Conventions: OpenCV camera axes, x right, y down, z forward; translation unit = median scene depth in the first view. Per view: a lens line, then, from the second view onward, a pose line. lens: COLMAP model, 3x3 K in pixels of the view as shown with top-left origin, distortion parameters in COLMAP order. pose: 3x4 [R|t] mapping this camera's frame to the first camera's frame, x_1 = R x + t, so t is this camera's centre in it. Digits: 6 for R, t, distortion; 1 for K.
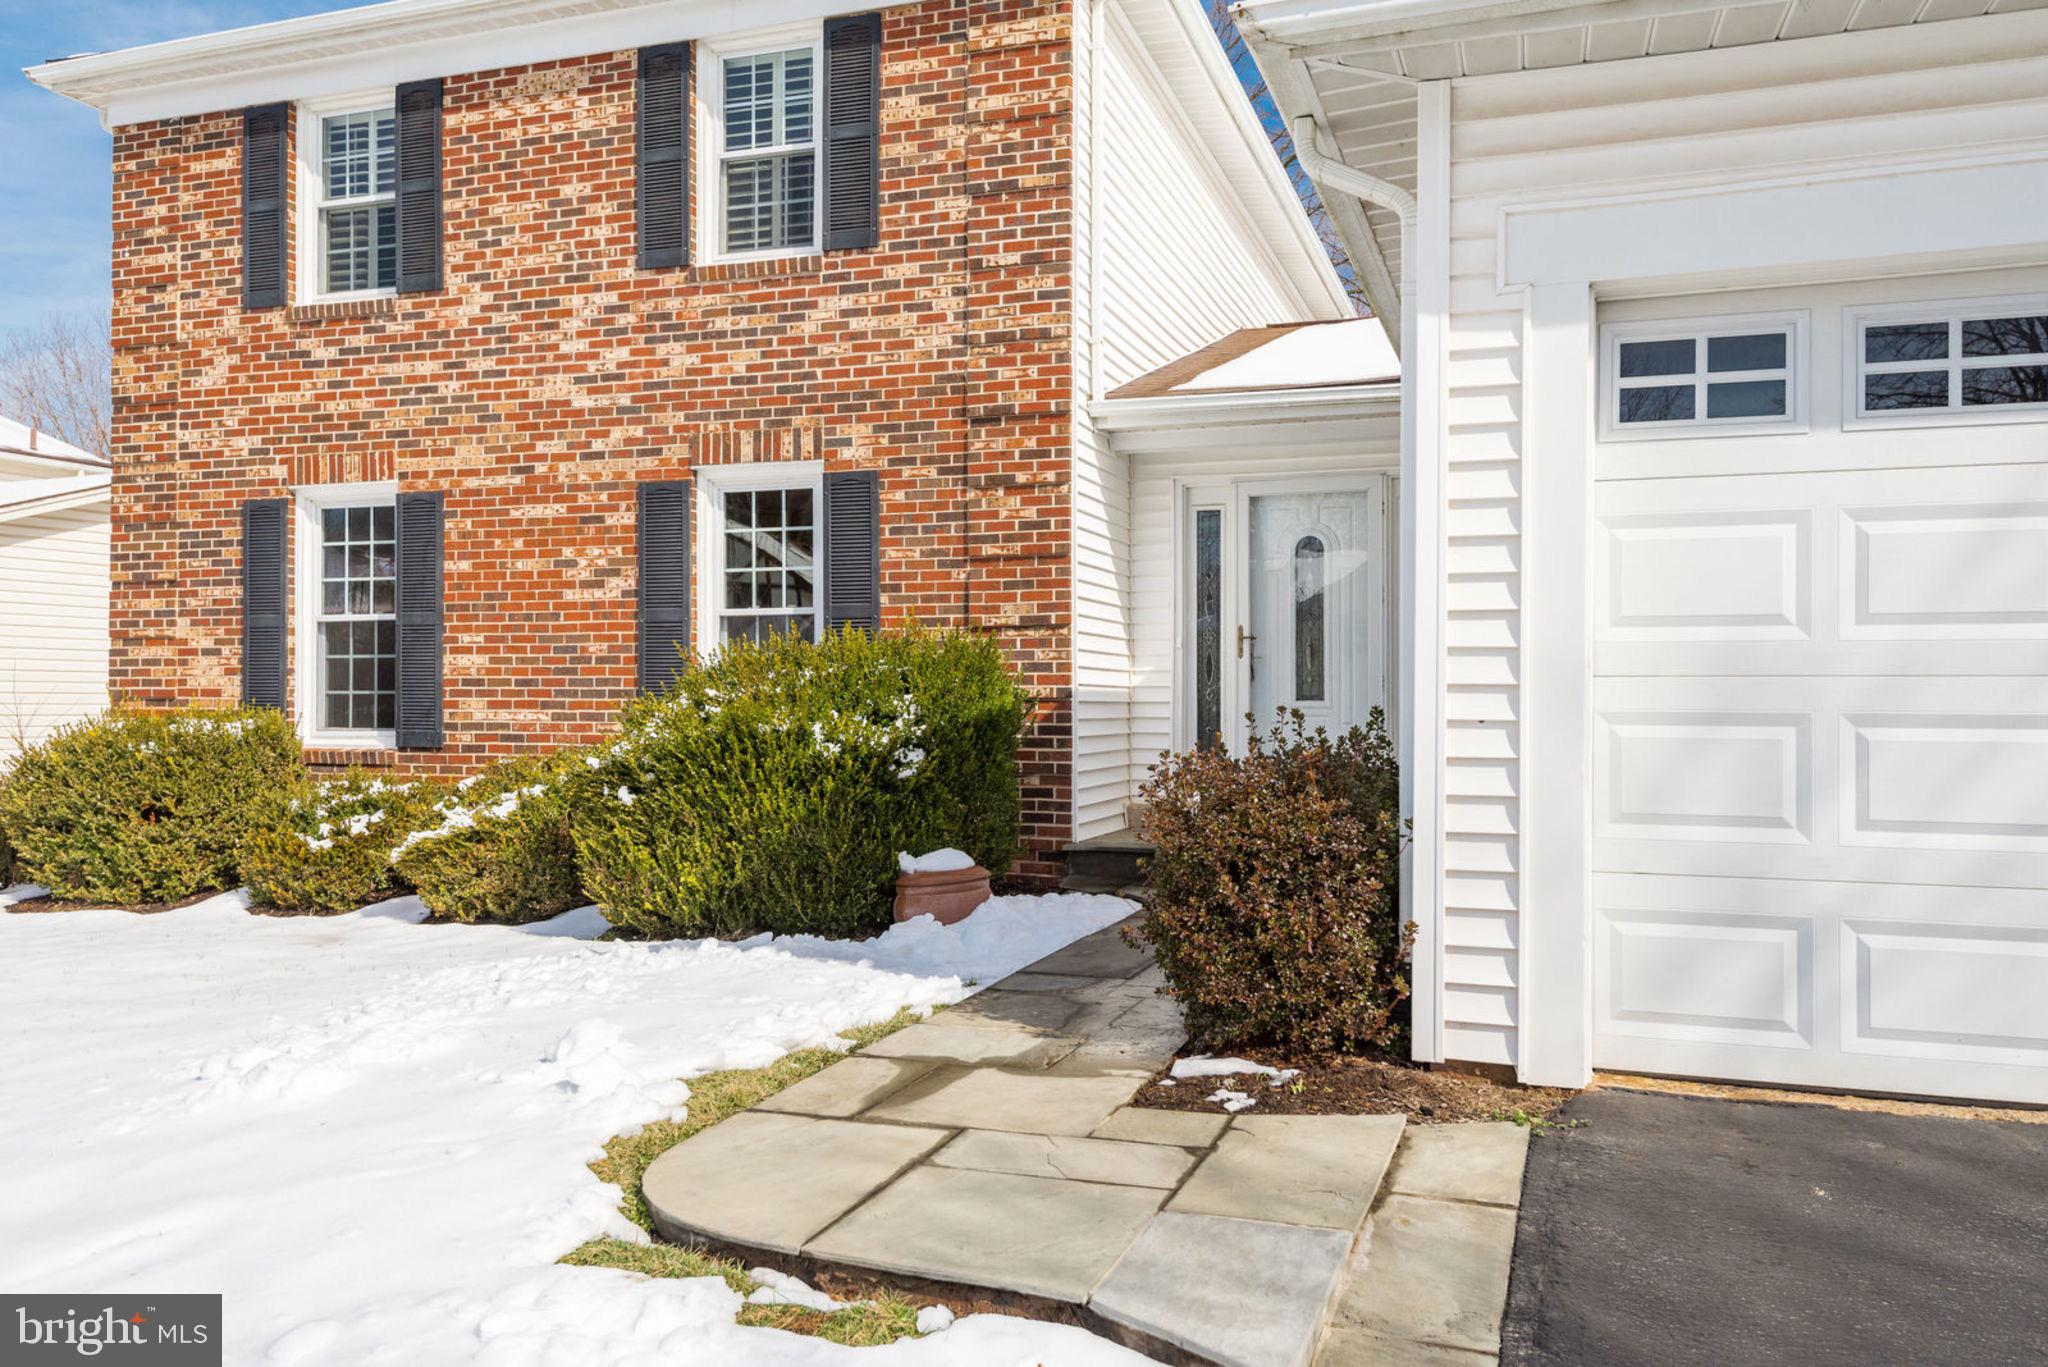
lens RADIAL K [[1510.9, 0, 1057.1], [0, 1510.9, 680.9], [0, 0, 1]] dist [0.036657, -0.029302]
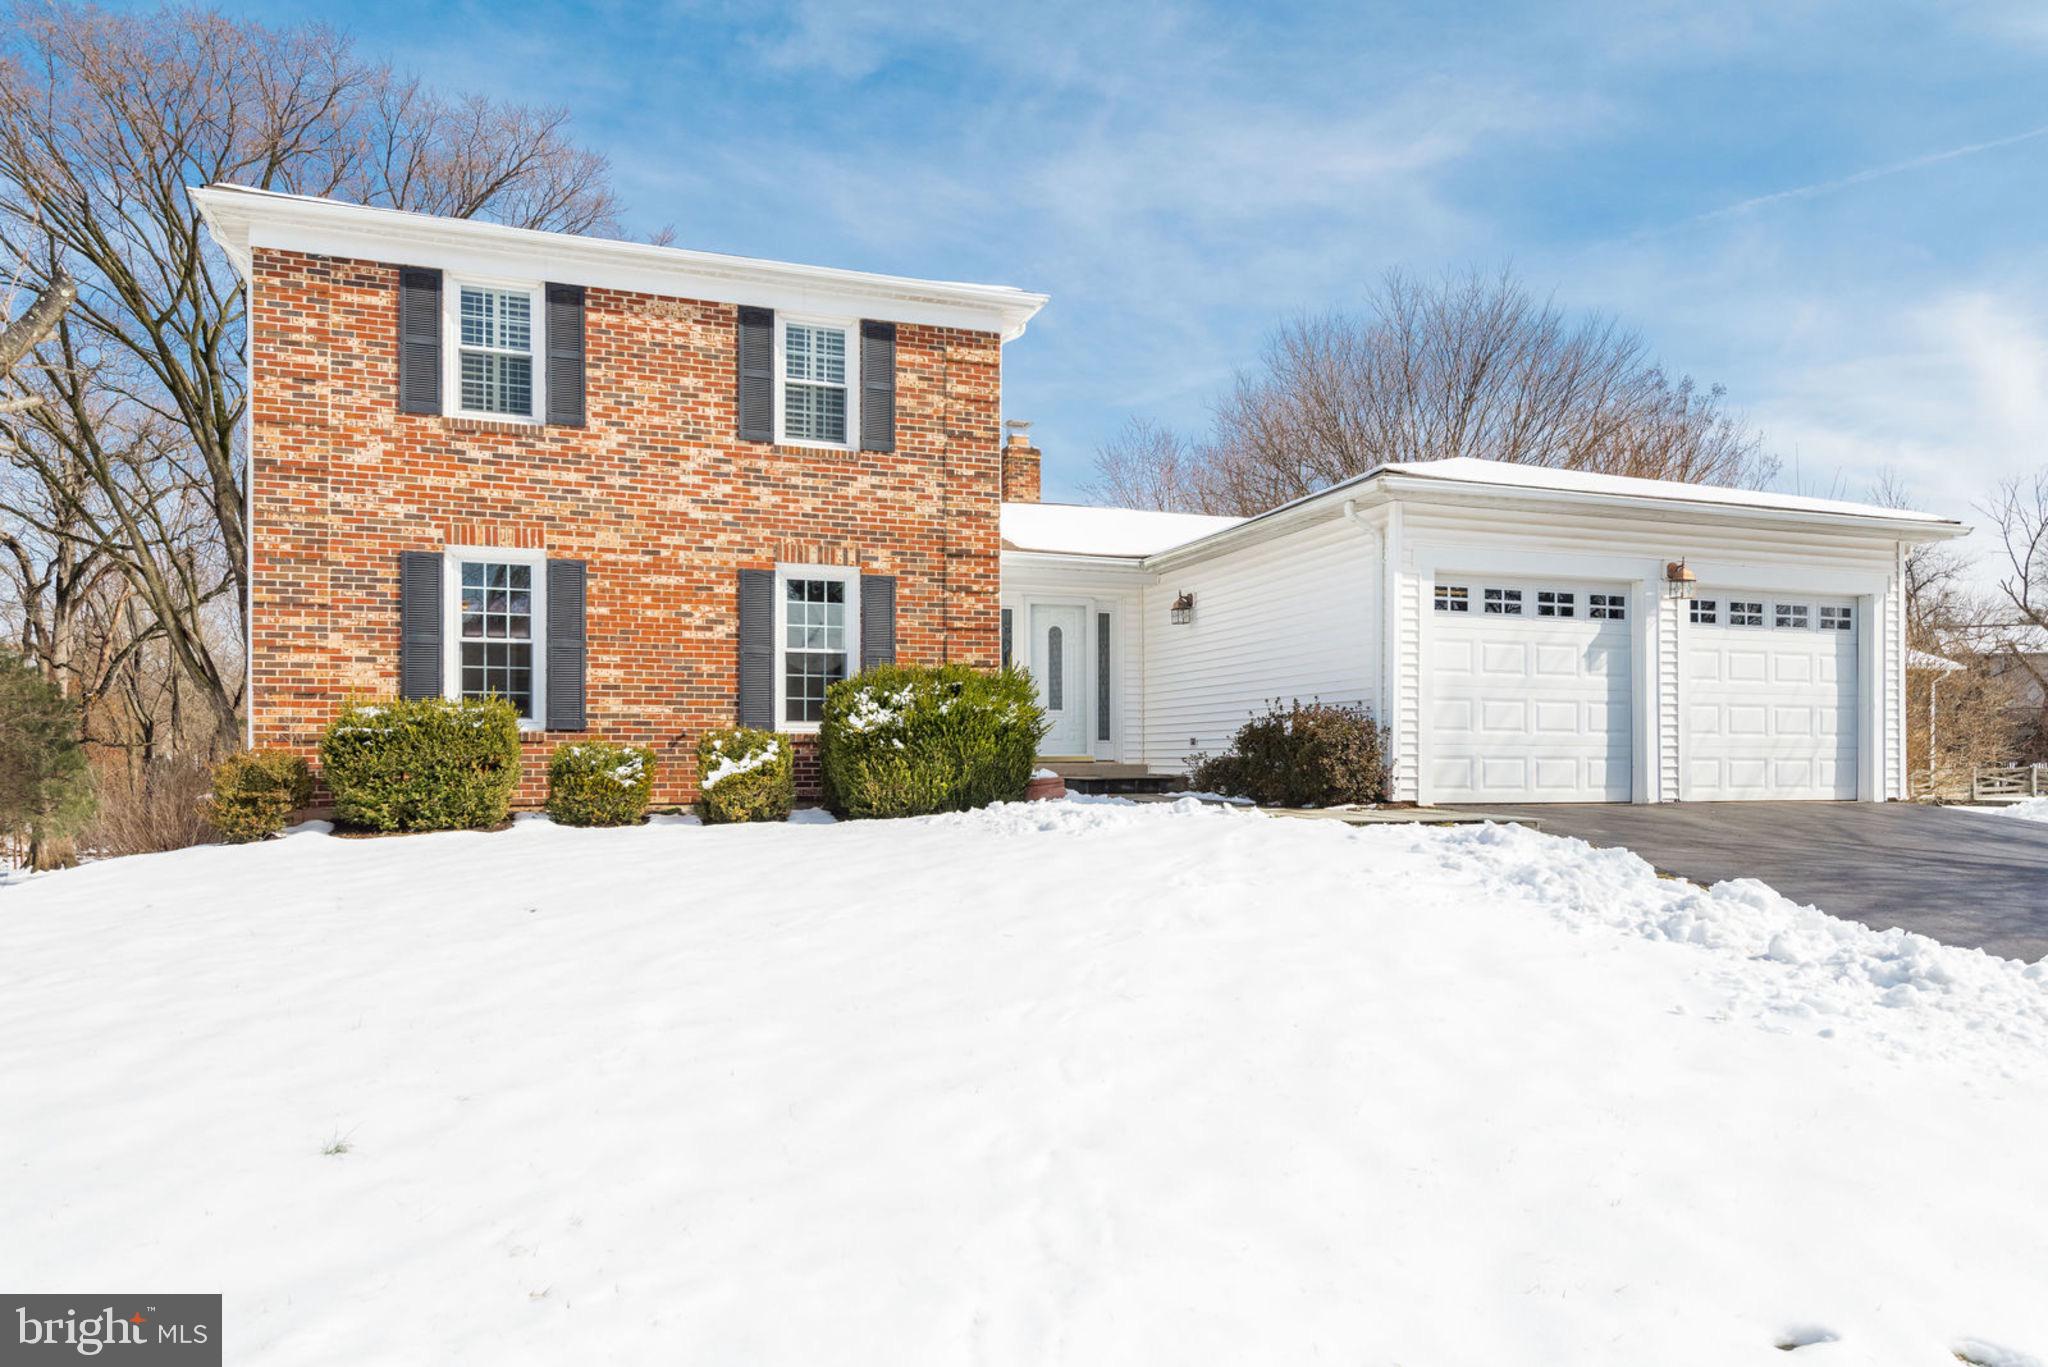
lens RADIAL K [[1276.0, 0, 1023.8], [0, 1276.0, 740.3], [0, 0, 1]] dist [0.032647, -0.024674]
pose [[0.792190, 0.006972, 0.610234, -0.865898], [-0.008454, 0.999964, -0.000450, 0.053117], [-0.610216, -0.004802, 0.792221, -0.288074]]
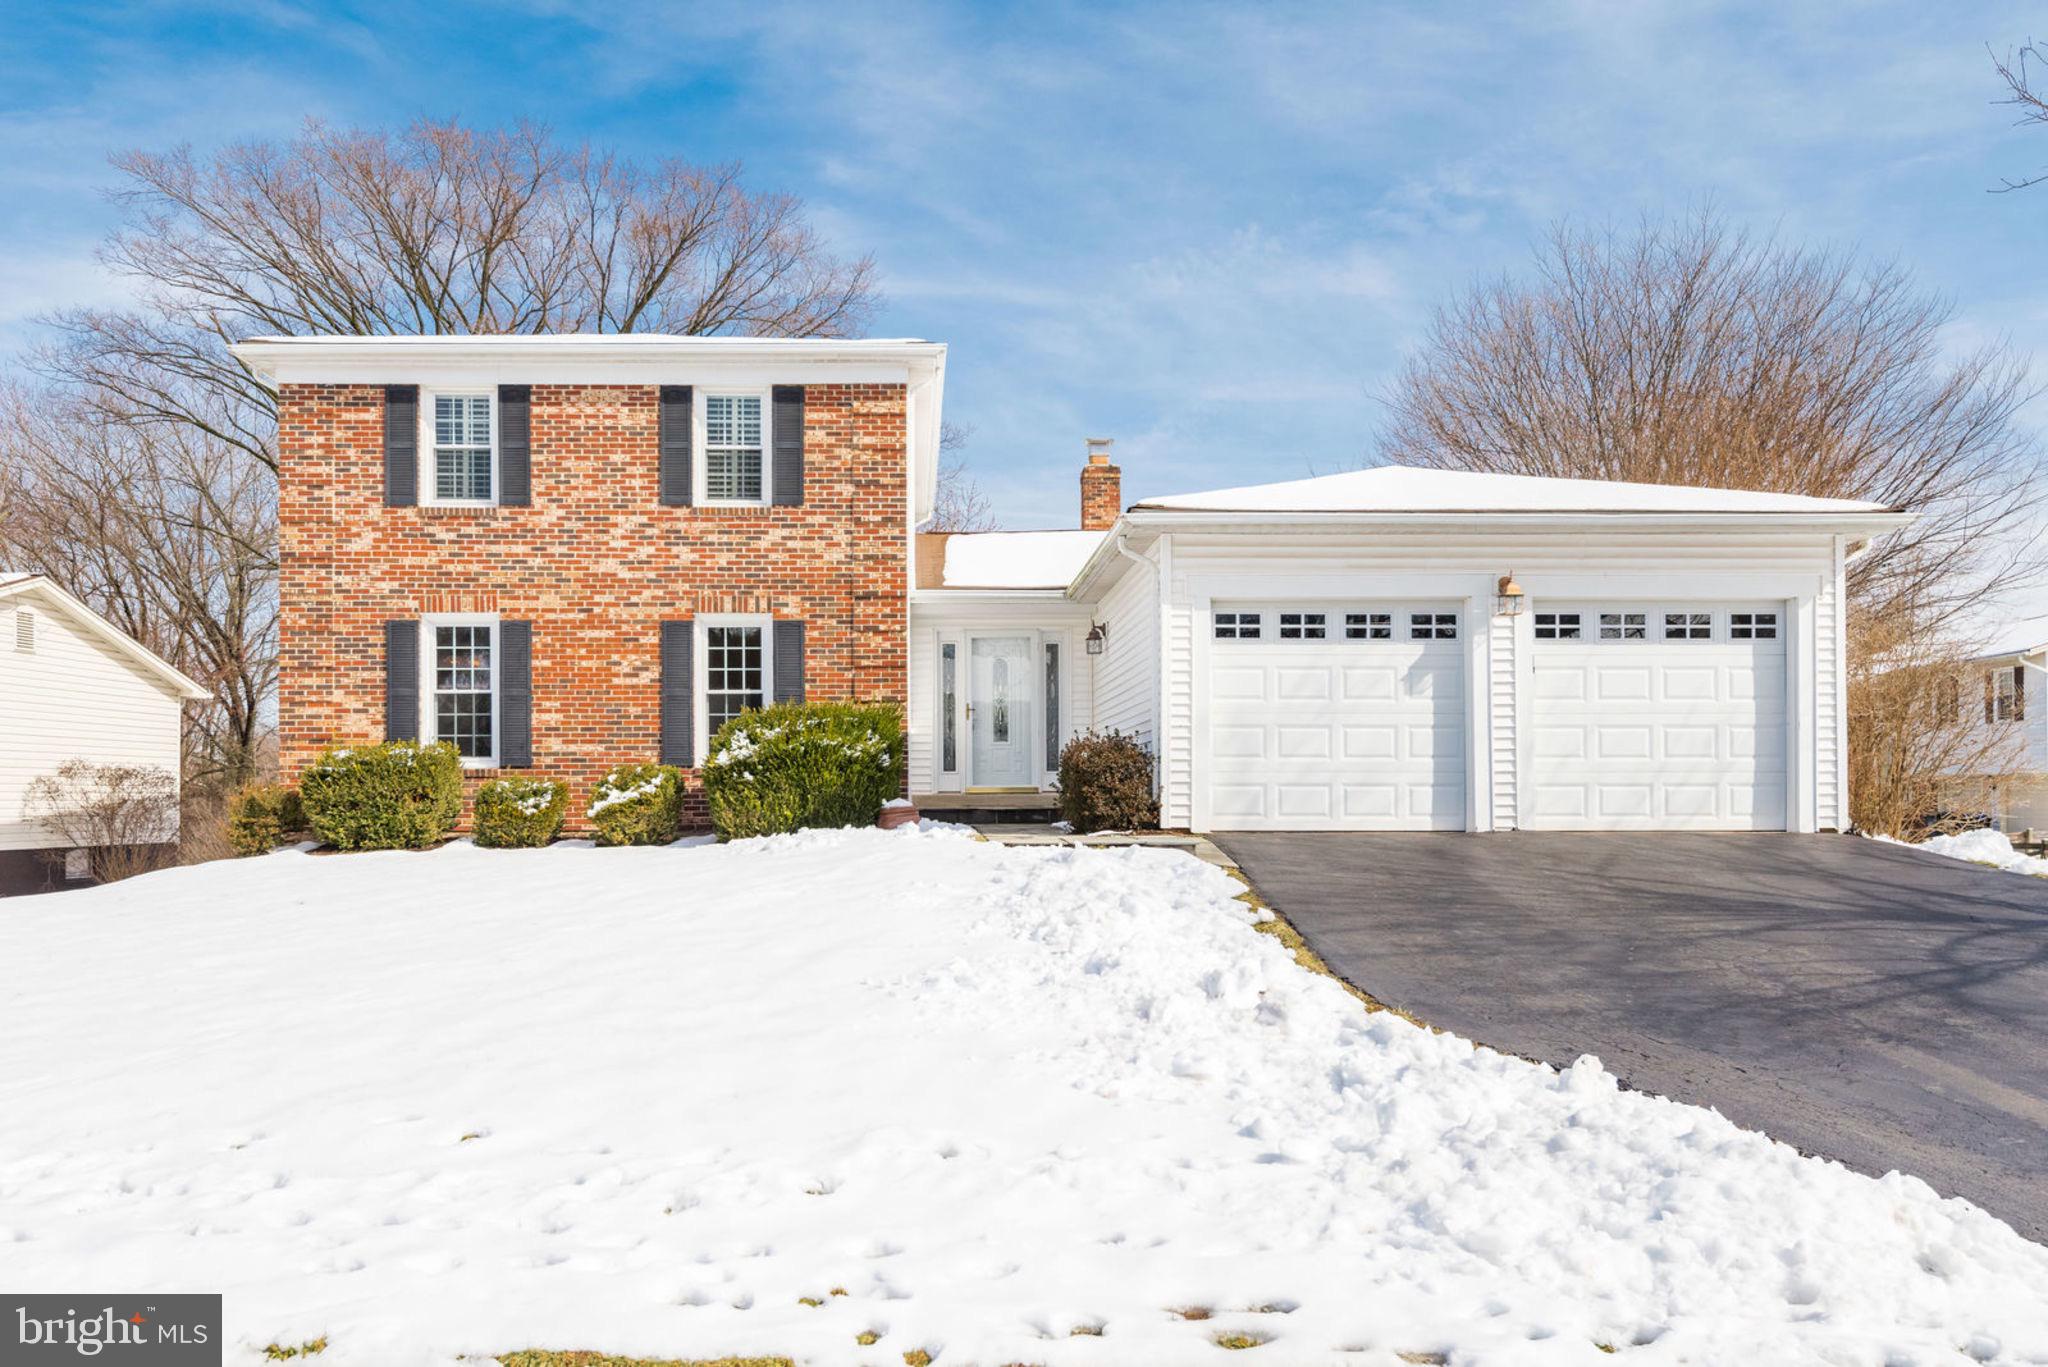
lens RADIAL K [[1453.6, 0, 947.7], [0, 1453.6, 765.1], [0, 0, 1]] dist [0.013049, -0.000377]
pose [[0.942300, 0.001096, 0.334768, -0.531687], [0.000844, 0.999984, -0.005651, 0.054138], [-0.334769, 0.005608, 0.942284, -0.769081]]
